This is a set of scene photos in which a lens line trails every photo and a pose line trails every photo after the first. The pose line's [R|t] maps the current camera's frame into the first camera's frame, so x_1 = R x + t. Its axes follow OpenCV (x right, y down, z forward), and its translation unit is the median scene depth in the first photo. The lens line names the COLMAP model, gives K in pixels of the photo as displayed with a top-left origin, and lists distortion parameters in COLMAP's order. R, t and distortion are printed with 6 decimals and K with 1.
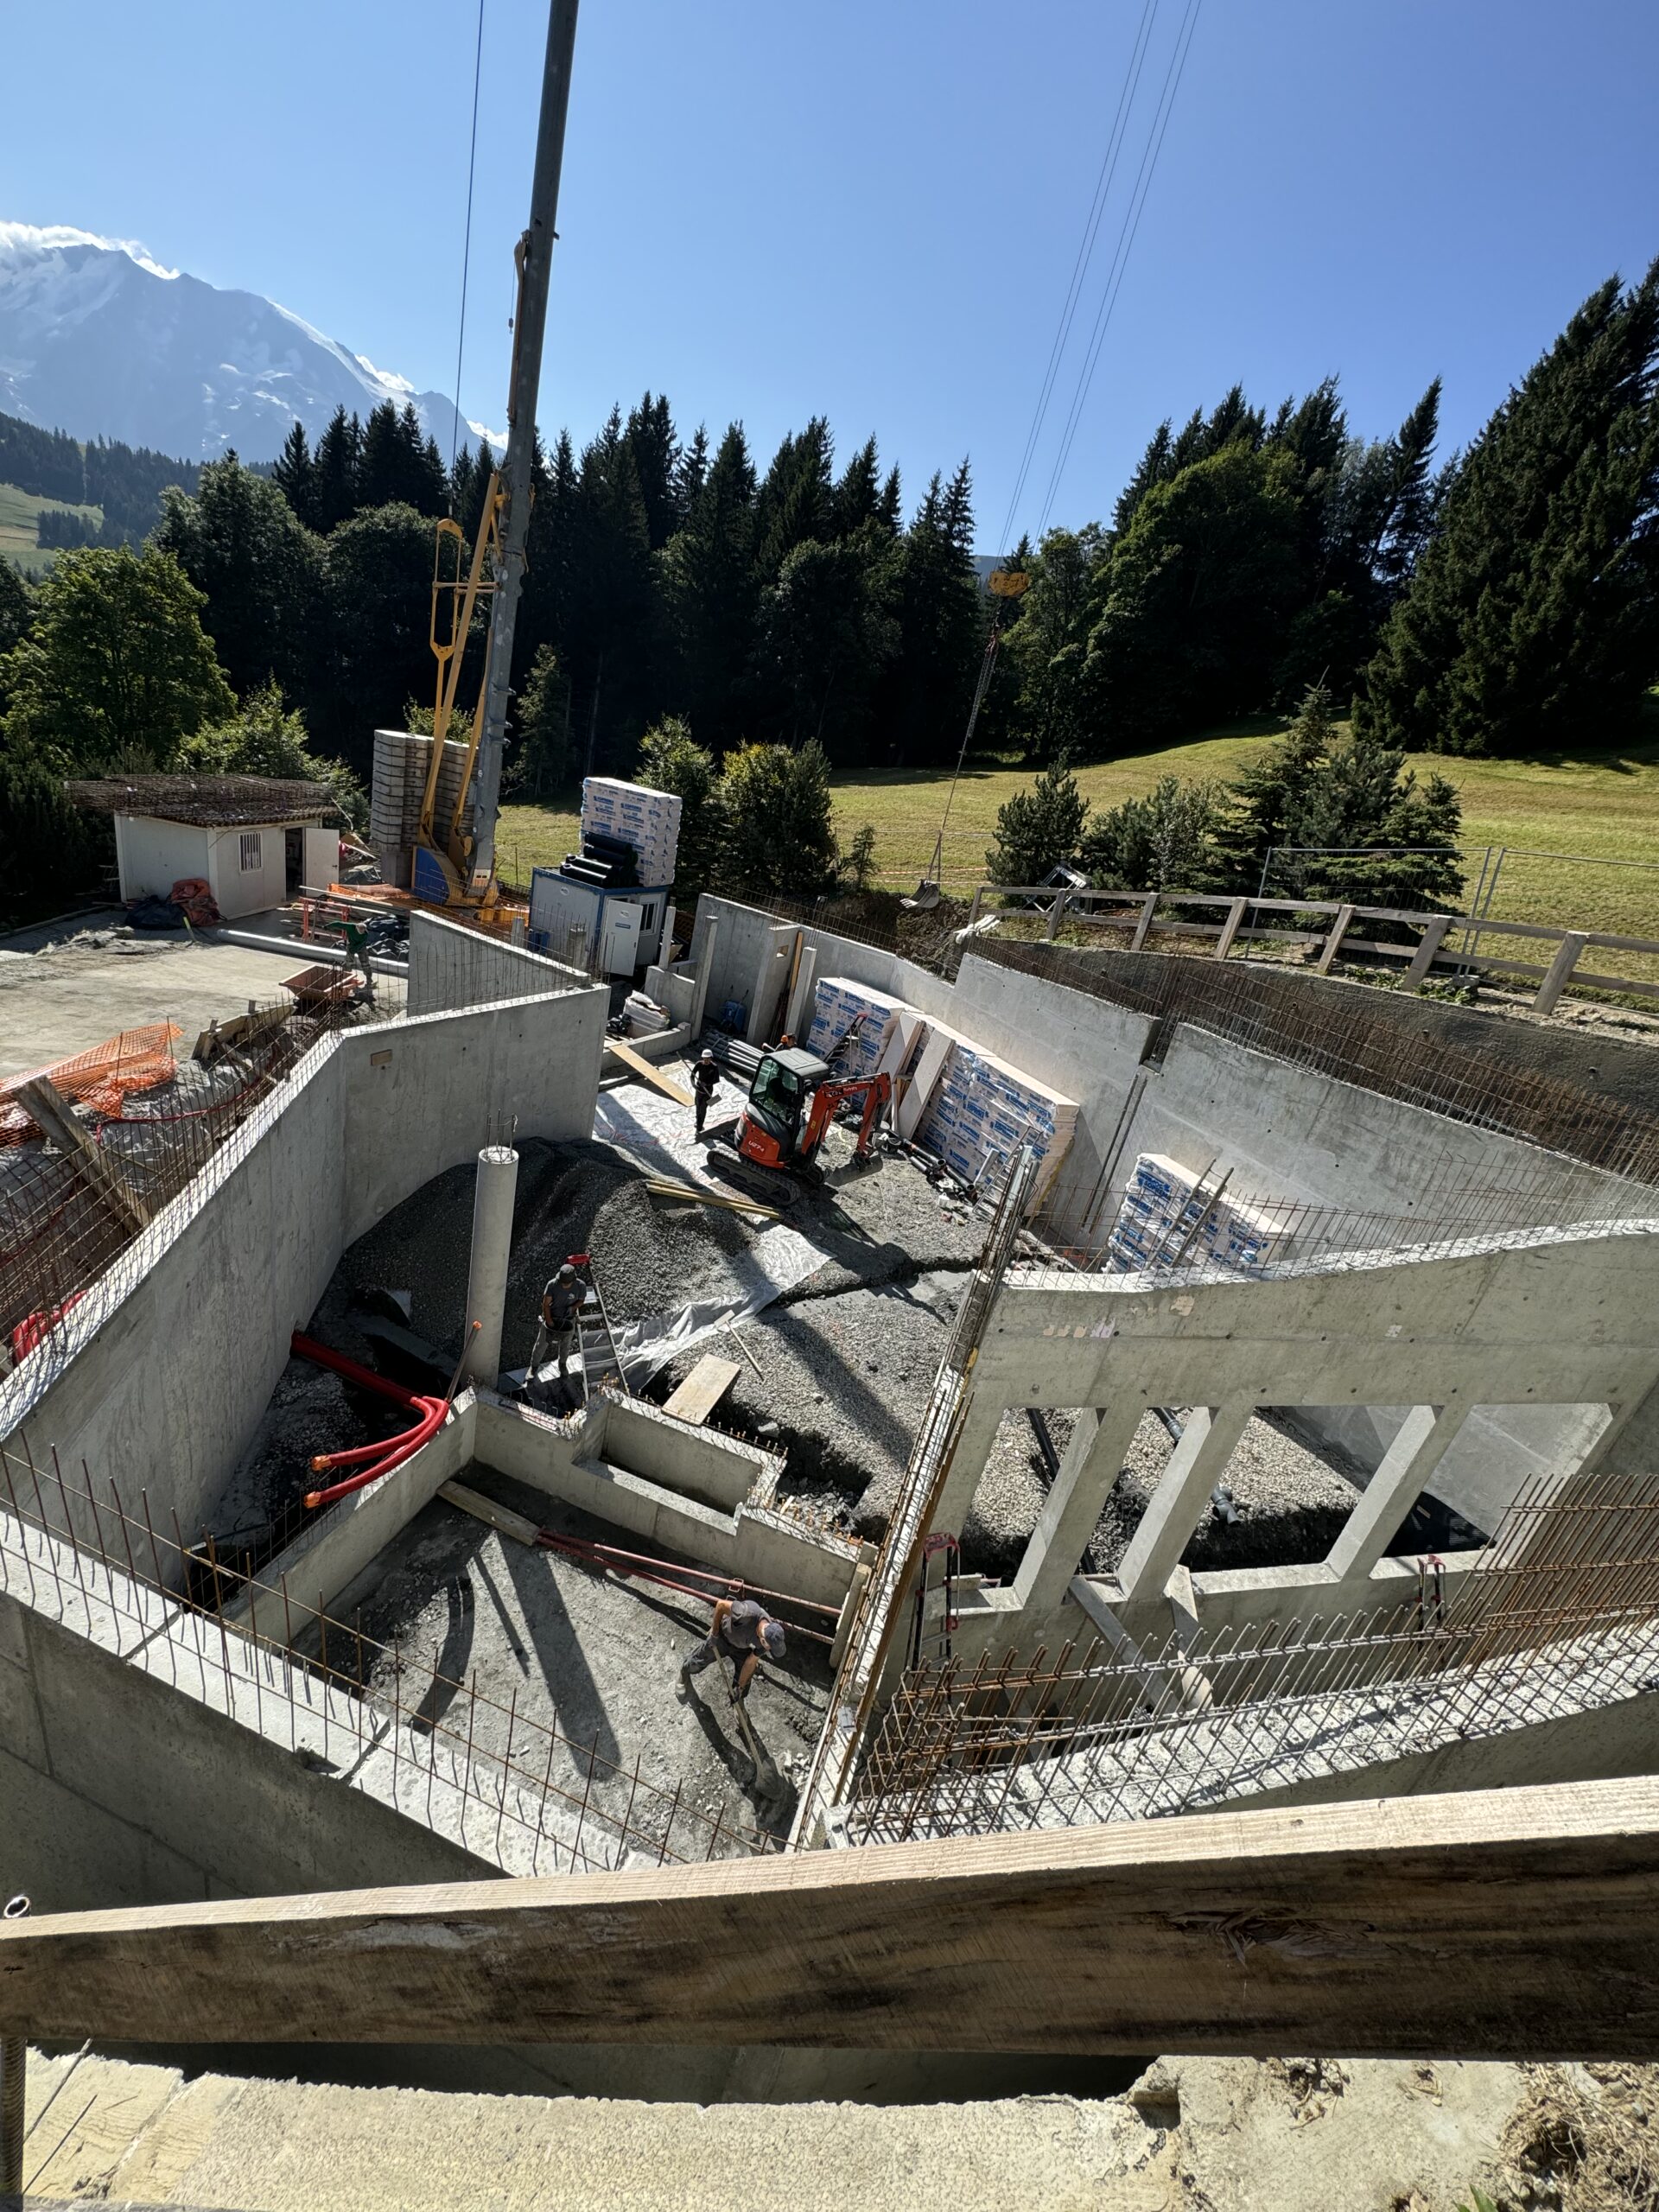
lens RADIAL K [[881.2, 0, 832.1], [0, 881.2, 1109.1], [0, 0, 1]] dist [-0.000755, -0.000053]
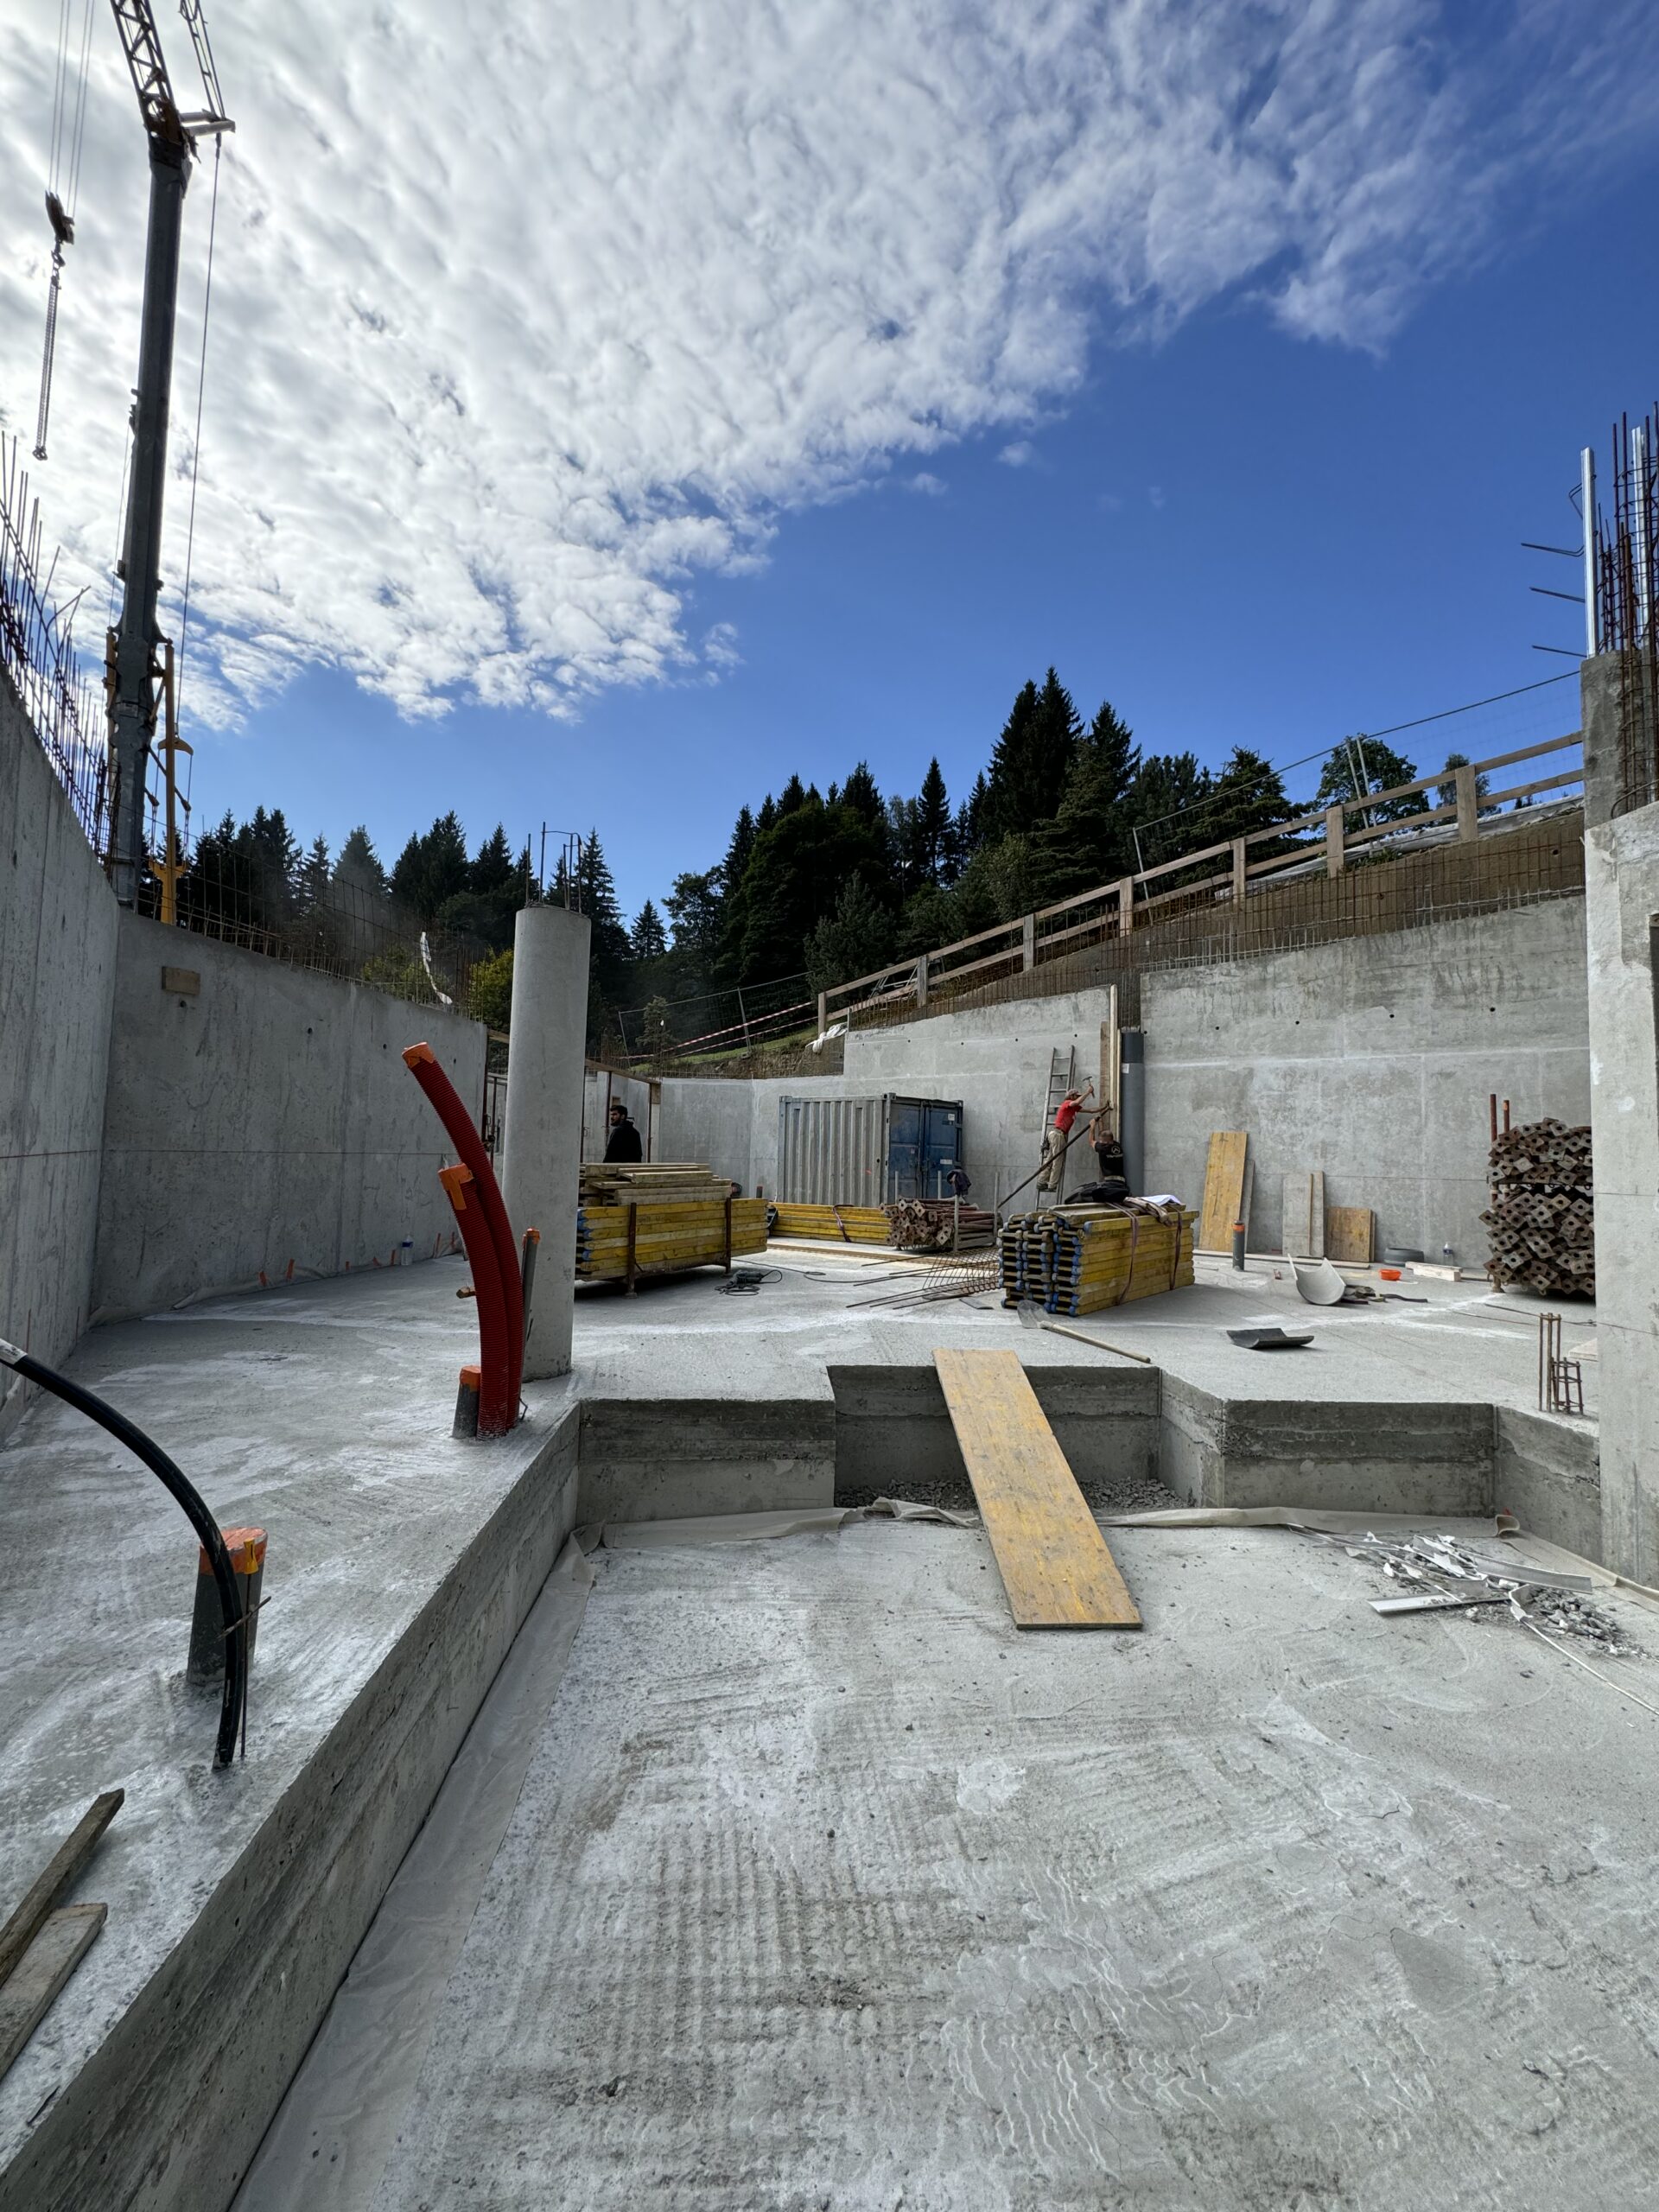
lens RADIAL K [[881.2, 0, 828.7], [0, 881.2, 1110.0], [0, 0, 1]] dist [-0.000755, -0.000053]
pose [[0.910497, -0.167682, 0.377992, -0.057537], [0.300864, 0.895721, -0.327361, 0.048098], [-0.283683, 0.411785, 0.866000, 0.069238]]
